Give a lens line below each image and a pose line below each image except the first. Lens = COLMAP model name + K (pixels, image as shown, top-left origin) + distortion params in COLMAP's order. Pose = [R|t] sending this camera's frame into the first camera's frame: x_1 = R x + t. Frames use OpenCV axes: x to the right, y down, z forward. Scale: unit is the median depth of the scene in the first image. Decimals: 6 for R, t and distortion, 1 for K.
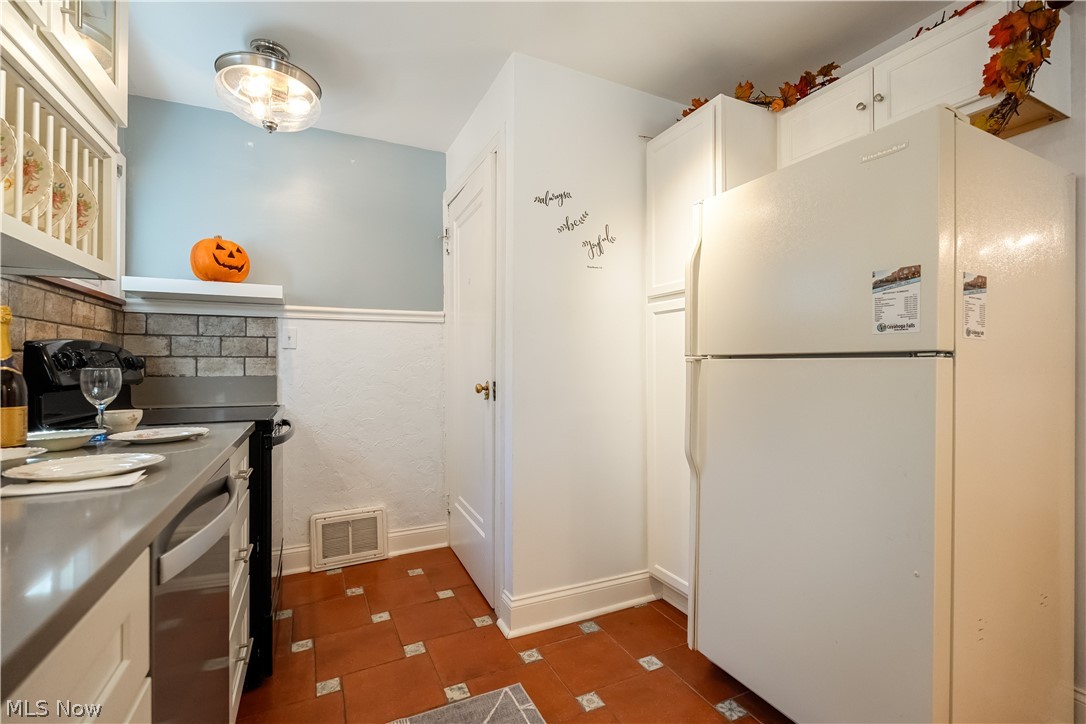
lens RADIAL K [[479.8, 0, 539.3], [0, 479.8, 363.9], [0, 0, 1]] dist [-0.004574, -0.001272]
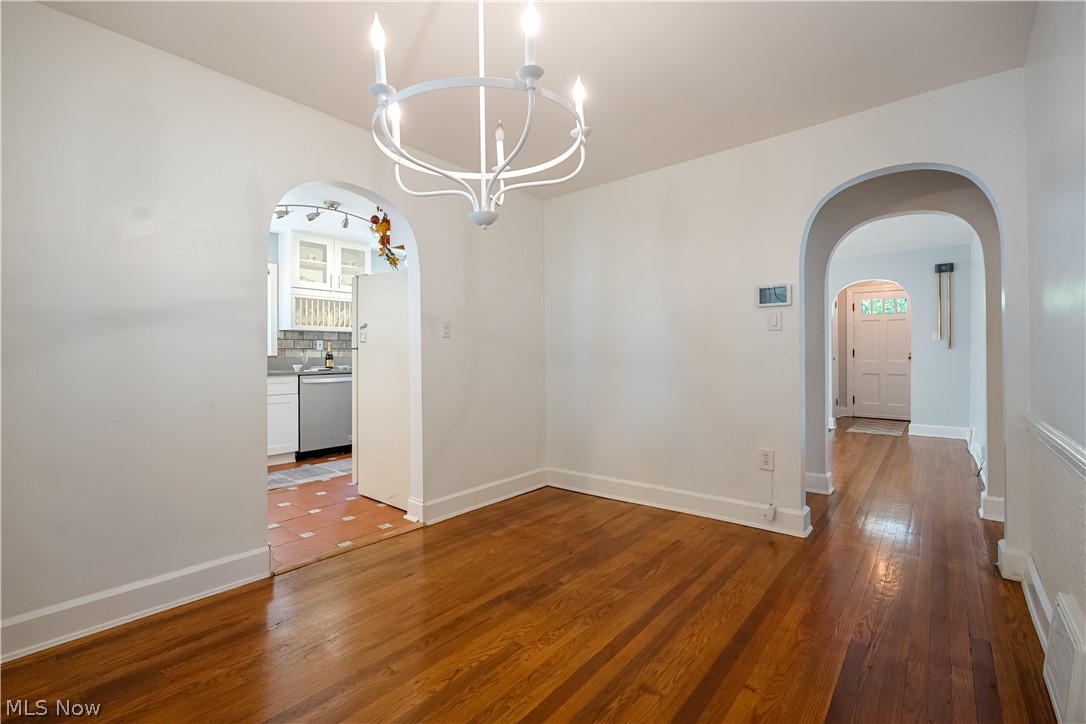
lens RADIAL K [[479.8, 0, 544.2], [0, 479.8, 351.4], [0, 0, 1]] dist [-0.004574, -0.001272]
pose [[0.422424, -0.003487, -0.906392, 2.262579], [0.004972, 0.999986, -0.001530, 0.004956], [0.906385, -0.003860, 0.422435, 0.391631]]
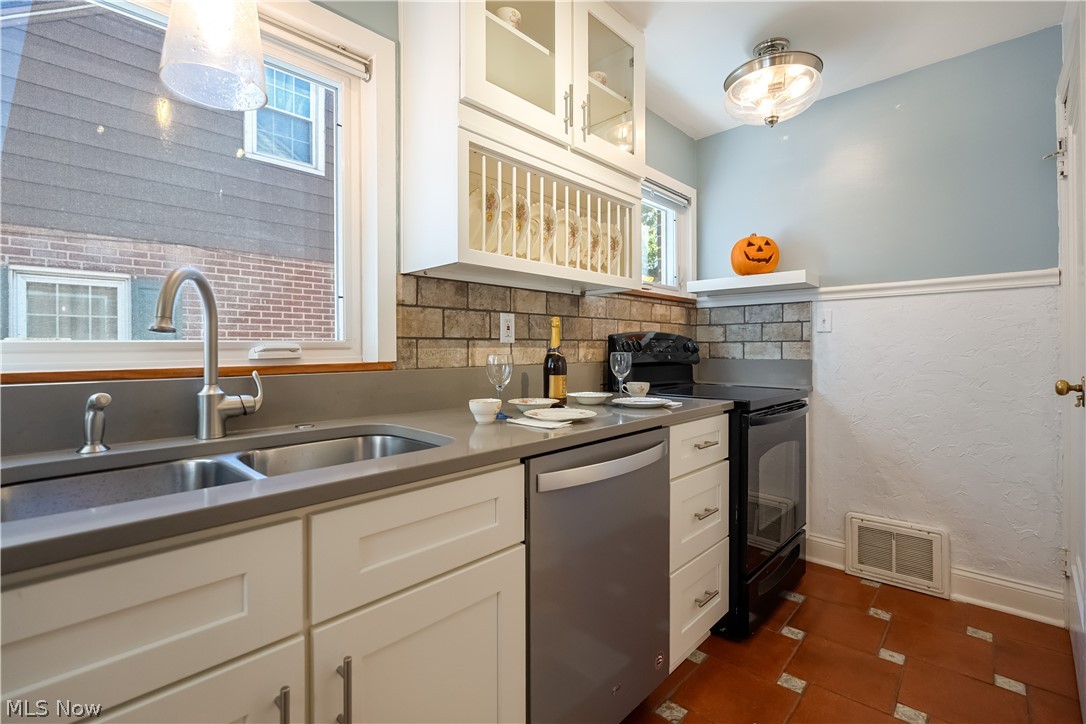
lens RADIAL K [[479.8, 0, 538.1], [0, 479.8, 348.7], [0, 0, 1]] dist [-0.004574, -0.001272]
pose [[0.348858, 0.002041, -0.937173, 0.214745], [0.004438, 0.999983, 0.003830, -0.005363], [0.937165, -0.005495, 0.348843, 0.140438]]
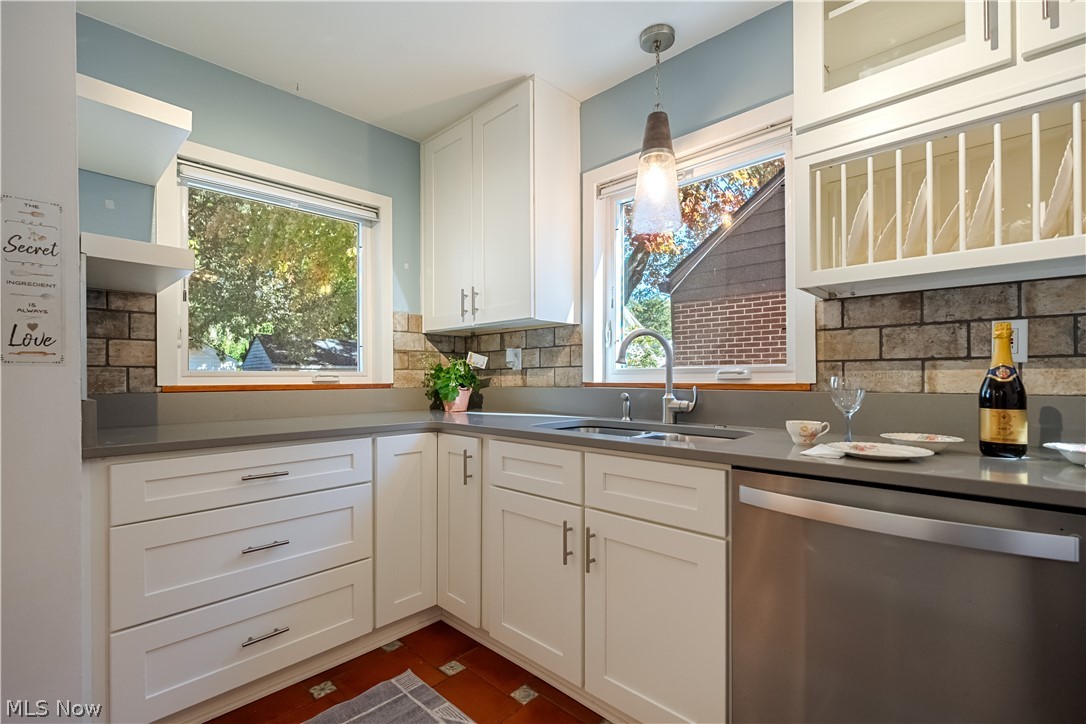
lens RADIAL K [[479.8, 0, 546.3], [0, 479.8, 377.2], [0, 0, 1]] dist [-0.004574, -0.001272]
pose [[-0.934435, 0.002985, -0.356122, 0.145602], [0.003398, 0.999994, -0.000533, 0.004113], [0.356118, -0.001708, -0.934439, 0.737015]]
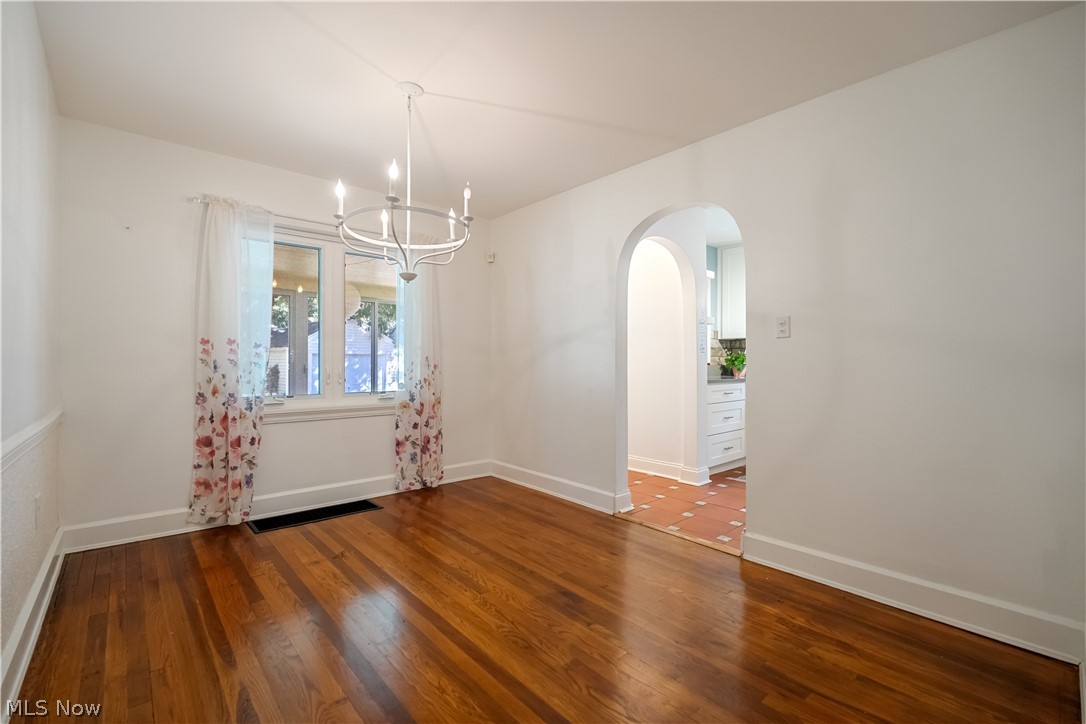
lens RADIAL K [[479.8, 0, 541.6], [0, 479.8, 362.9], [0, 0, 1]] dist [-0.004574, -0.001272]
pose [[-0.963041, -0.004661, -0.269314, 1.645986], [-0.004403, 0.999989, -0.001563, 0.024325], [0.269319, -0.000320, -0.963051, 1.722734]]
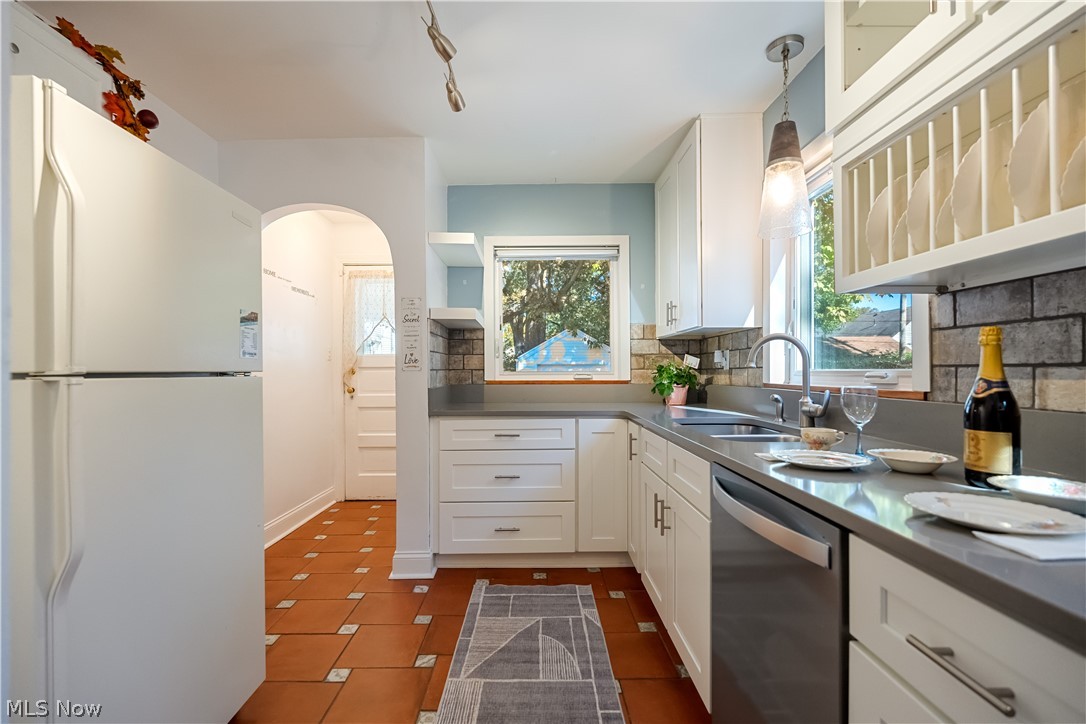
lens RADIAL K [[479.8, 0, 540.5], [0, 479.8, 370.3], [0, 0, 1]] dist [-0.004574, -0.001272]
pose [[-0.906175, 0.001877, 0.422900, -0.309835], [0.002073, 0.999998, 0.000003, -0.014881], [-0.422899, 0.000879, -0.906177, 0.987800]]
